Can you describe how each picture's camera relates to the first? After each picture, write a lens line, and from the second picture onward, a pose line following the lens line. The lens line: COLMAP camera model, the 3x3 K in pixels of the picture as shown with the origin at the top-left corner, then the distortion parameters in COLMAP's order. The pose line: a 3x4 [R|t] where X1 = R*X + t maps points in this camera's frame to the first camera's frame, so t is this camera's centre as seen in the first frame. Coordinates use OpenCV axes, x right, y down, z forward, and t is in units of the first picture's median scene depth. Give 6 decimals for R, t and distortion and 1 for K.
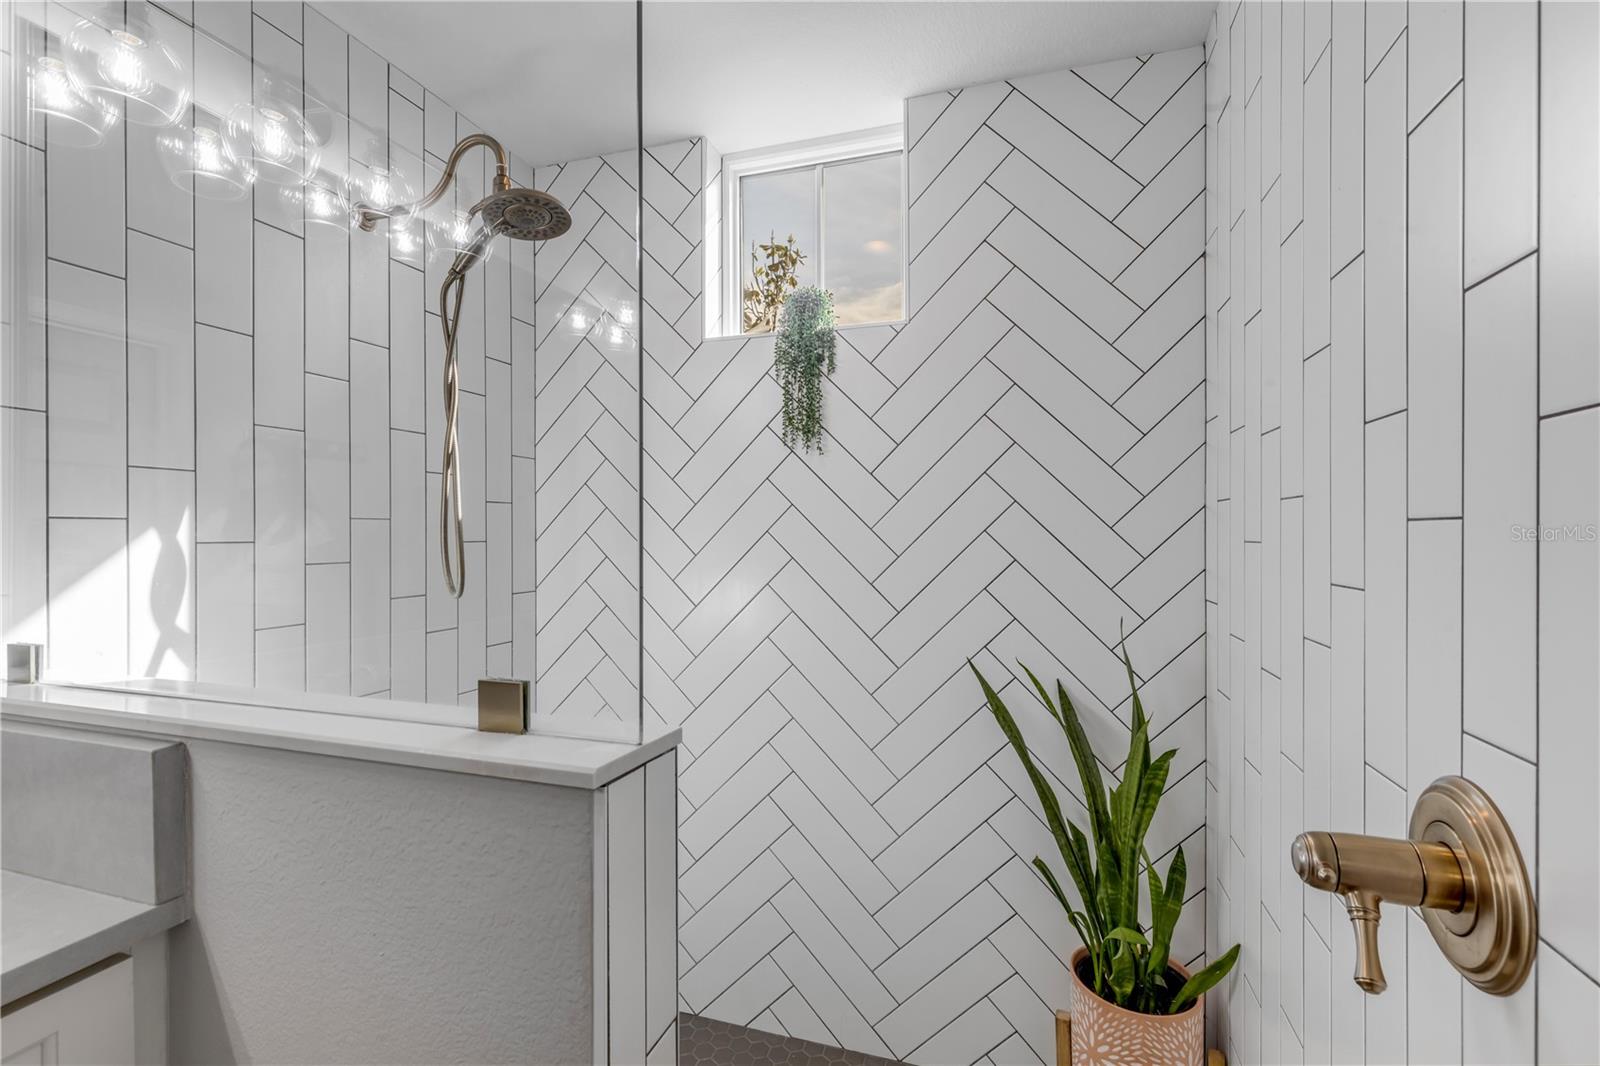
lens RADIAL K [[721.7, 0, 792.3], [0, 721.7, 533.6], [0, 0, 1]] dist [0.005540, -0.001049]
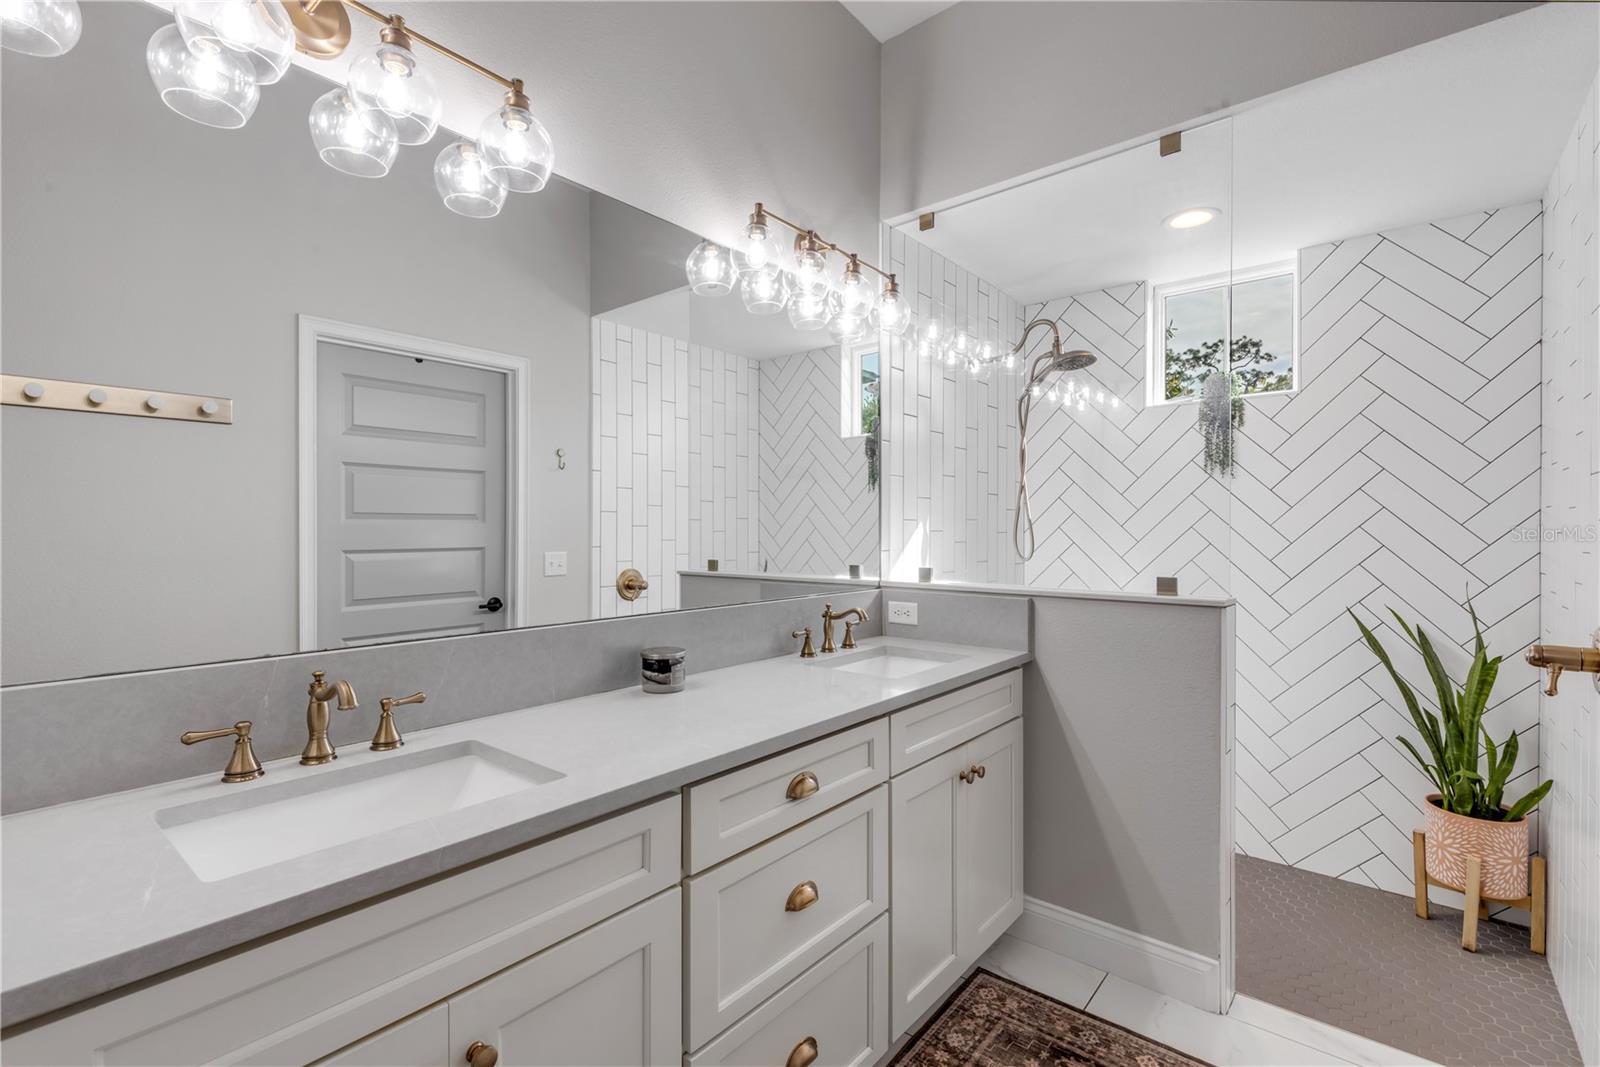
lens RADIAL K [[721.7, 0, 805.8], [0, 721.7, 531.5], [0, 0, 1]] dist [0.005540, -0.001049]
pose [[0.934160, 0.005699, -0.356808, -0.306478], [-0.005871, 0.999983, 0.000601, 0.013007], [0.356805, 0.001534, 0.934178, -0.926969]]
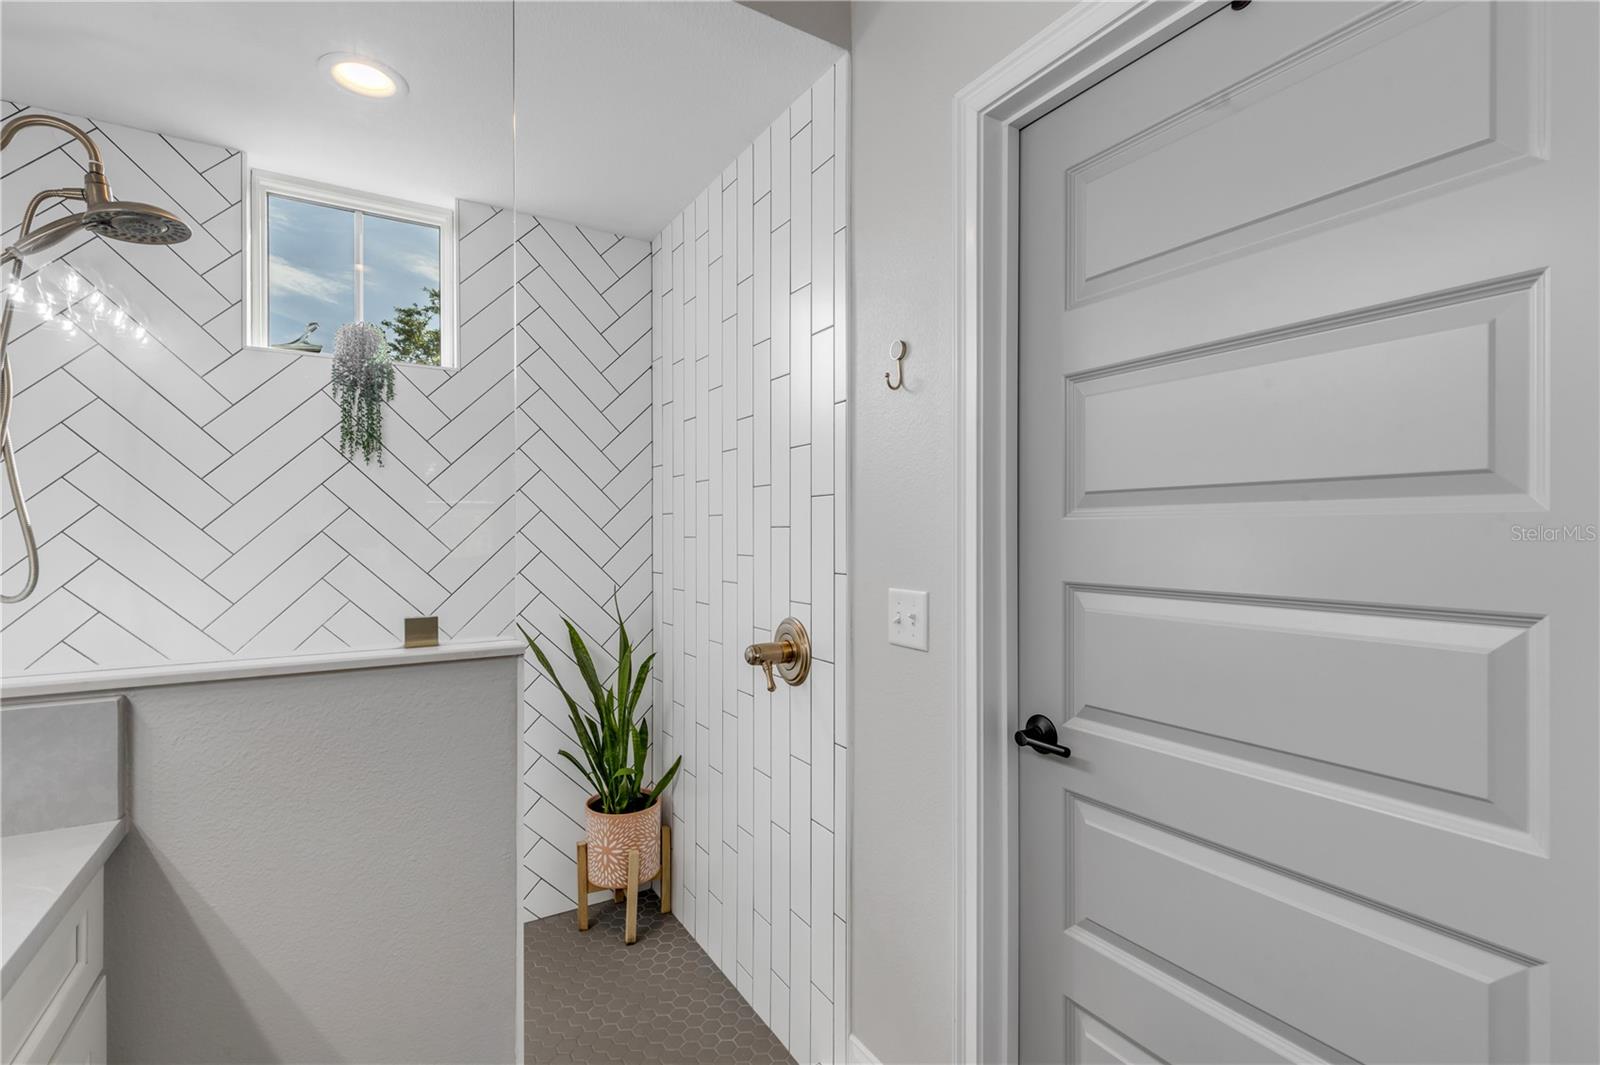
lens RADIAL K [[721.7, 0, 796.4], [0, 721.7, 533.3], [0, 0, 1]] dist [0.005540, -0.001049]
pose [[0.648065, 0.000653, 0.761585, -0.486138], [0.000663, 0.999999, -0.001422, 0.002967], [-0.761585, 0.001427, 0.648064, -0.341157]]
